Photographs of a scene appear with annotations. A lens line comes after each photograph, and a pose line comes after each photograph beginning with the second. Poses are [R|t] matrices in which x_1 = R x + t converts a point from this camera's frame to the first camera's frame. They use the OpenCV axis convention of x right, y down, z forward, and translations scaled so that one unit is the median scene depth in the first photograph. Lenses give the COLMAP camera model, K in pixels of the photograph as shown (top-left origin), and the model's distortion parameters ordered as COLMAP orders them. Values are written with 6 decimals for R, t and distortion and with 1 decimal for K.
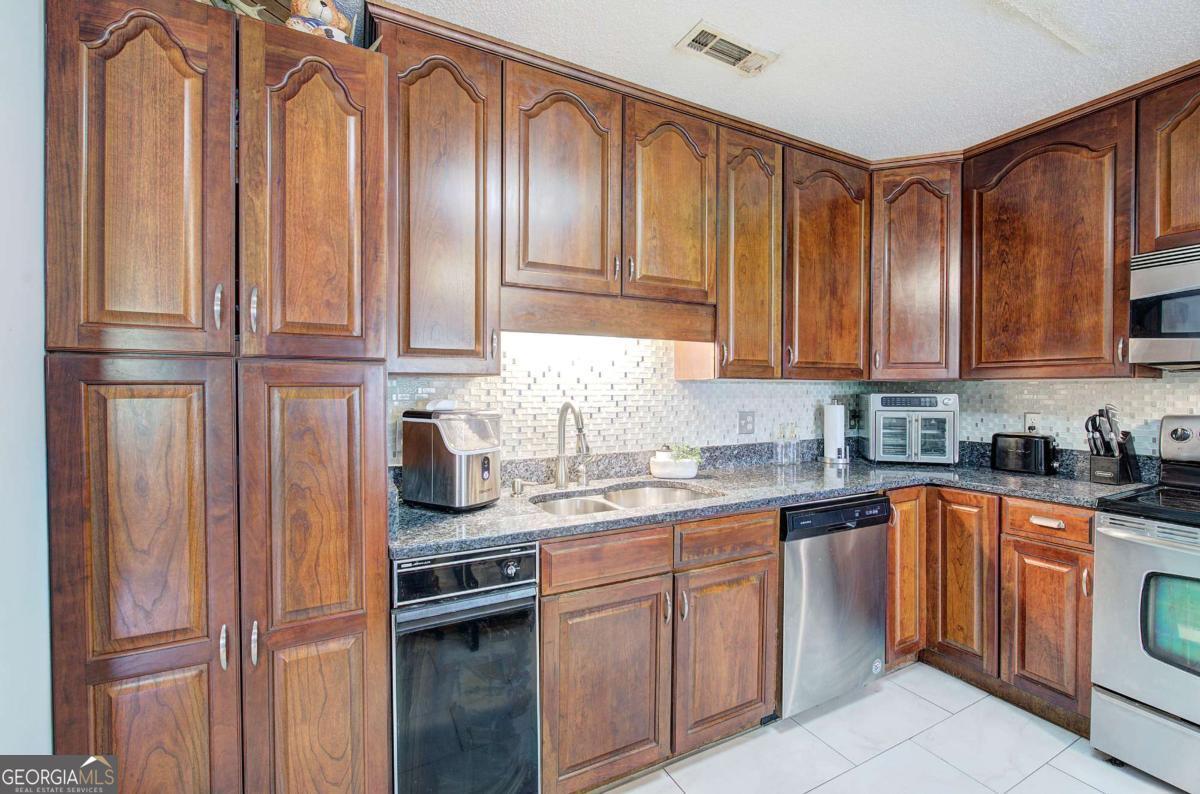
lens RADIAL K [[508.7, 0, 605.9], [0, 508.7, 395.6], [0, 0, 1]] dist [-0.007886, 0.003032]
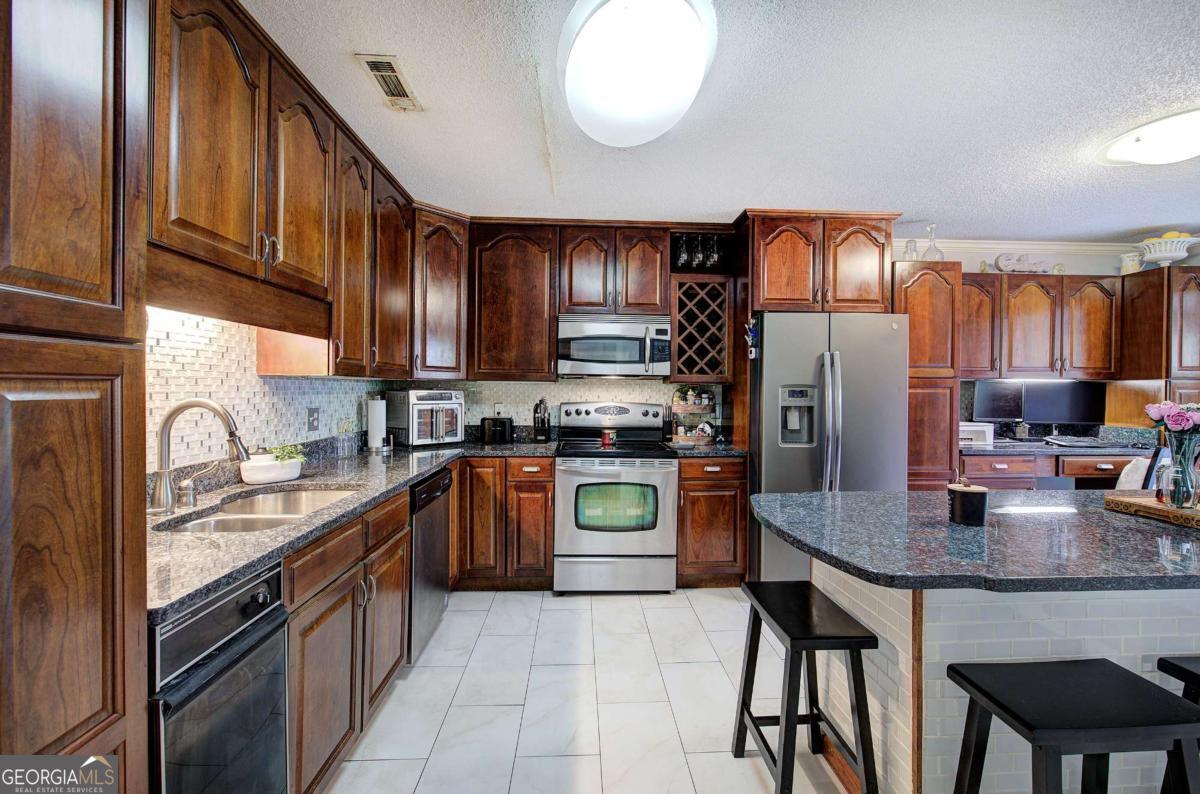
lens RADIAL K [[508.7, 0, 605.9], [0, 508.7, 395.6], [0, 0, 1]] dist [-0.007886, 0.003032]
pose [[0.420380, -0.007994, 0.907313, -0.476216], [0.000477, 0.999963, 0.008590, -0.001694], [-0.907348, -0.003179, 0.420368, 0.080332]]
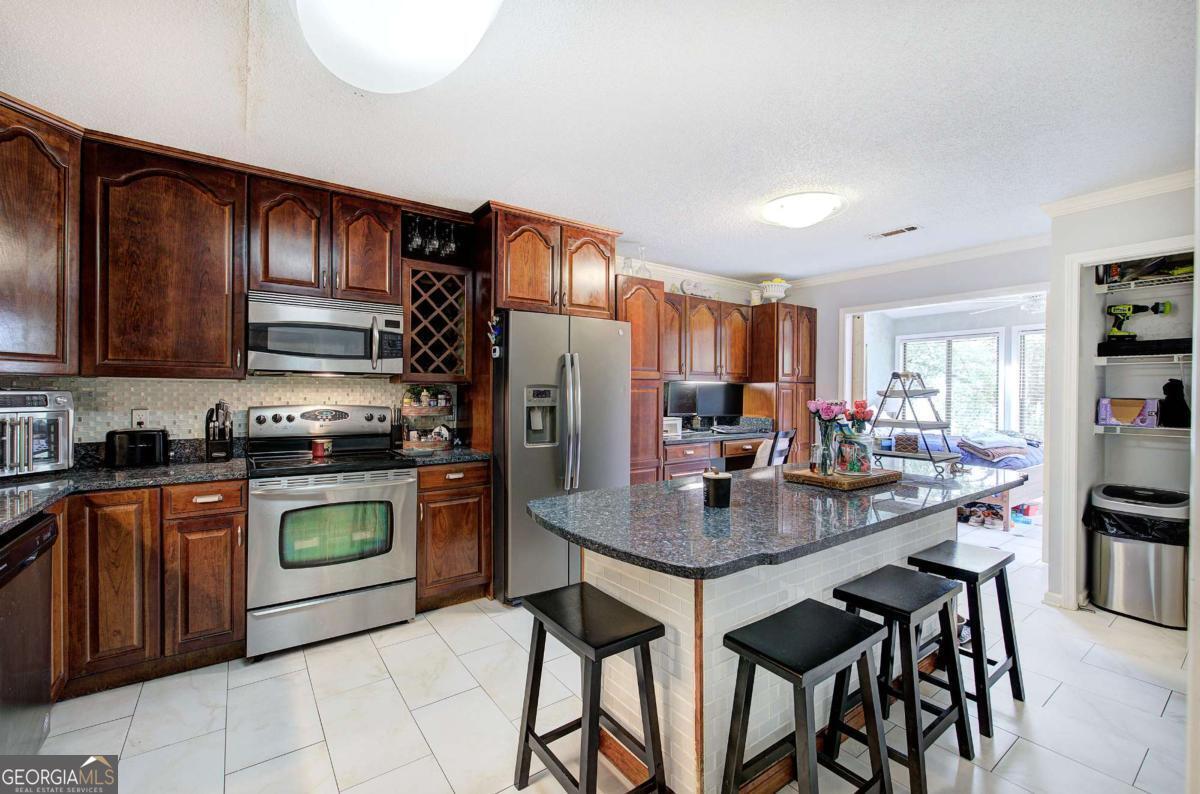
lens RADIAL K [[508.7, 0, 605.9], [0, 508.7, 395.6], [0, 0, 1]] dist [-0.007886, 0.003032]
pose [[-0.142249, -0.009075, 0.989789, -0.406078], [0.001739, 0.999954, 0.009418, -0.002994], [-0.989829, 0.003061, -0.142227, 0.217526]]
